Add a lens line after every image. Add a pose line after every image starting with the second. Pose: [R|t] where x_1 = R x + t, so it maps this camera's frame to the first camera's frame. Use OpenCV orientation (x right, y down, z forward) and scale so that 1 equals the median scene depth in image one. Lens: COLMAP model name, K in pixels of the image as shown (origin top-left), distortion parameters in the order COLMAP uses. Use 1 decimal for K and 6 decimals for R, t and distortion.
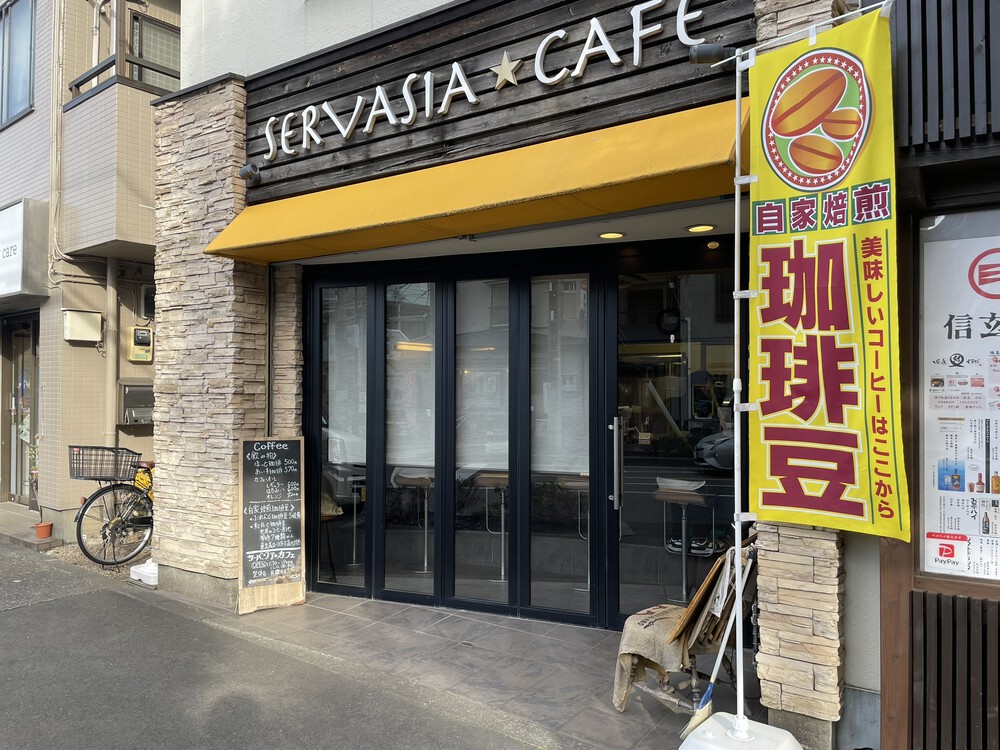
lens RADIAL K [[739.7, 0, 500.3], [0, 739.7, 368.5], [0, 0, 1]] dist [0.098435, -0.135641]
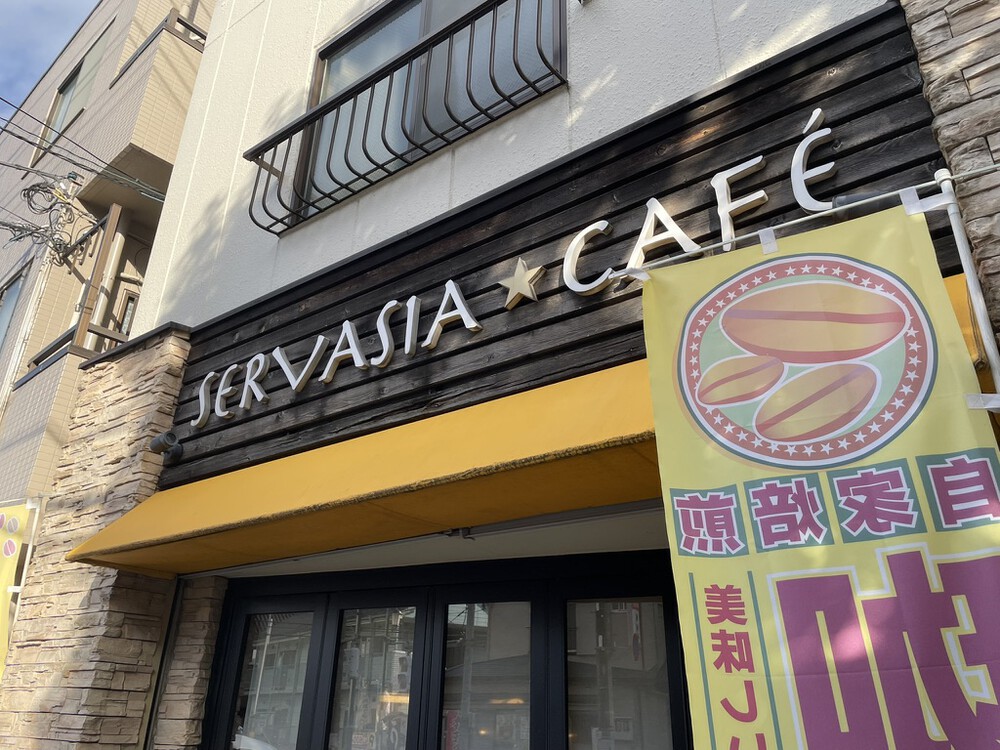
lens RADIAL K [[739.7, 0, 500.3], [0, 739.7, 368.5], [0, 0, 1]] dist [0.098435, -0.135641]
pose [[0.998382, -0.002744, -0.056800, 0.023627], [-0.020250, 0.916203, -0.400202, -0.054087], [0.053139, 0.400704, 0.914665, 0.372218]]
